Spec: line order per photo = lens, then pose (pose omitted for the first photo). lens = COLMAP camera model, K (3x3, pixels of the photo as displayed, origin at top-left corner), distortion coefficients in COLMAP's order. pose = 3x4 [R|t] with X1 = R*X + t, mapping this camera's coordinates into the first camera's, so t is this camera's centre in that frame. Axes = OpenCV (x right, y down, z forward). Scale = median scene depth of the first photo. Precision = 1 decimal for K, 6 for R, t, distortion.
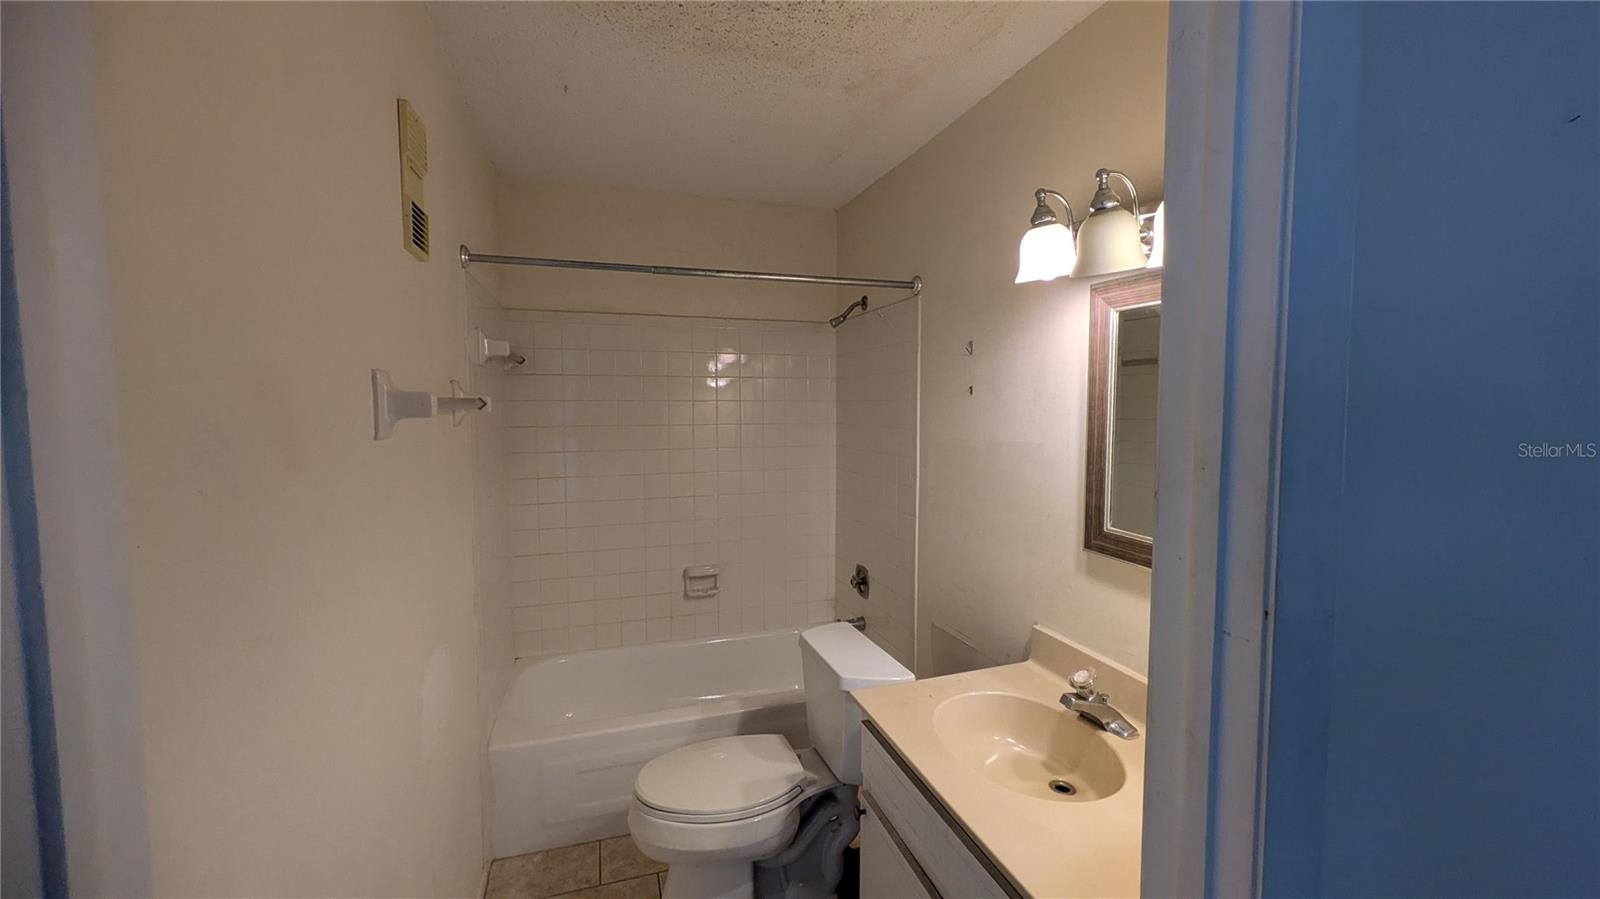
lens RADIAL K [[629.6, 0, 798.7], [0, 629.6, 444.6], [0, 0, 1]] dist [0.000543, 0.000831]
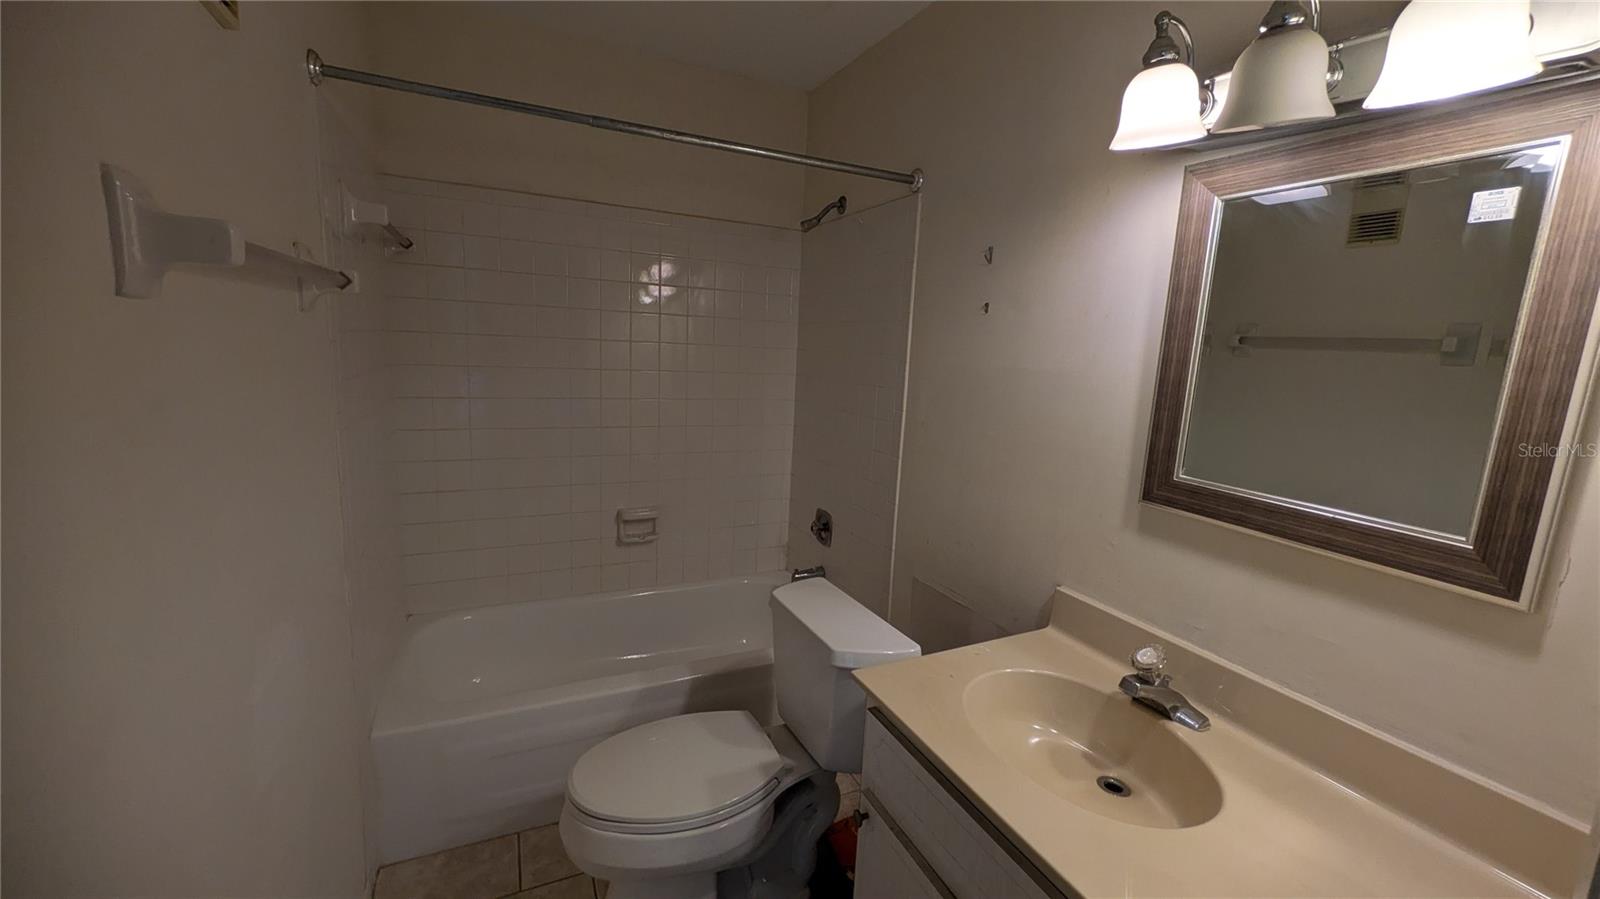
lens RADIAL K [[629.6, 0, 797.9], [0, 629.6, 445.4], [0, 0, 1]] dist [0.000543, 0.000831]
pose [[0.990979, 0.027657, 0.131133, -0.088229], [-0.040286, 0.994695, 0.094656, 0.030261], [-0.127820, -0.099085, 0.986836, 0.221082]]
